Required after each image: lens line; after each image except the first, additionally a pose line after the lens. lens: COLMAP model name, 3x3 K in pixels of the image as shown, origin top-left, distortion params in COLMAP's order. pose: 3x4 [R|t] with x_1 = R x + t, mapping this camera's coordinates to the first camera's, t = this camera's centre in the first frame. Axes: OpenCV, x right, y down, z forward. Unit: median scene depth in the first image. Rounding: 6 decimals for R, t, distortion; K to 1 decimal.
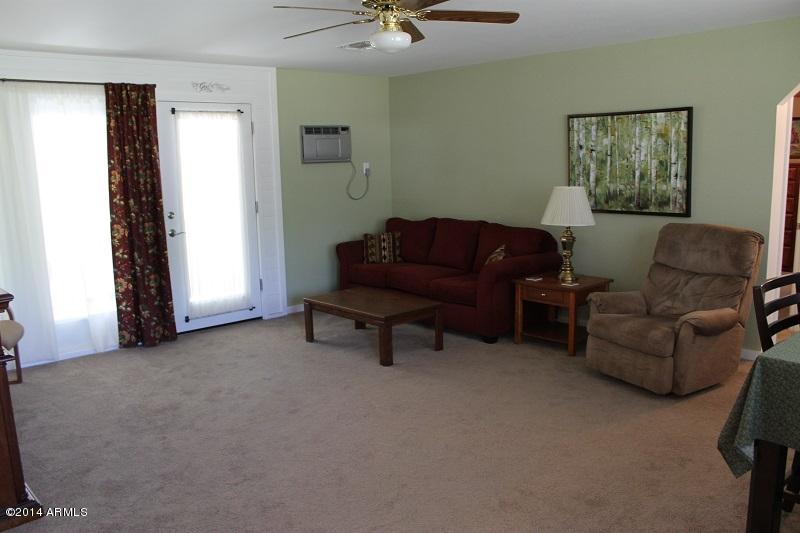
lens RADIAL K [[697.4, 0, 389.7], [0, 697.4, 264.9], [0, 0, 1]] dist [0.000323, 0.005953]
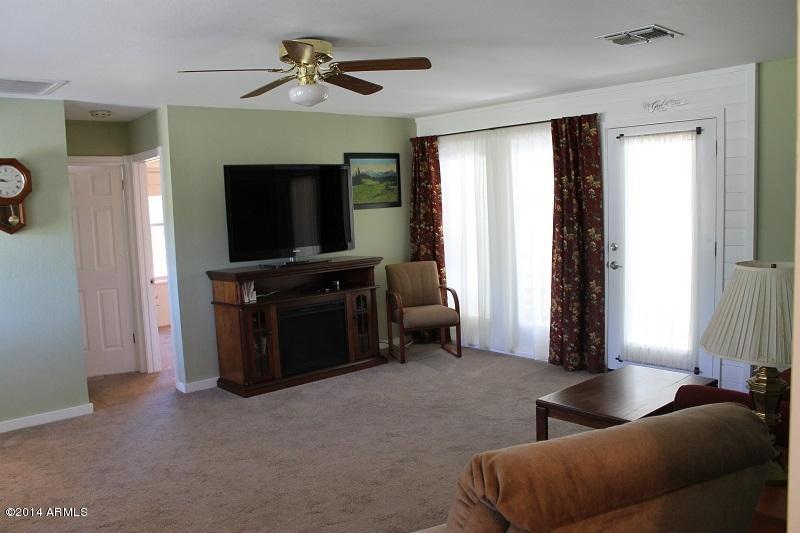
lens RADIAL K [[697.4, 0, 389.7], [0, 697.4, 264.9], [0, 0, 1]] dist [0.000323, 0.005953]
pose [[-0.011524, 0.128488, -0.991644, 0.428226], [-0.122526, 0.984055, 0.128928, -0.088588], [0.992398, 0.122988, 0.004403, 0.464729]]
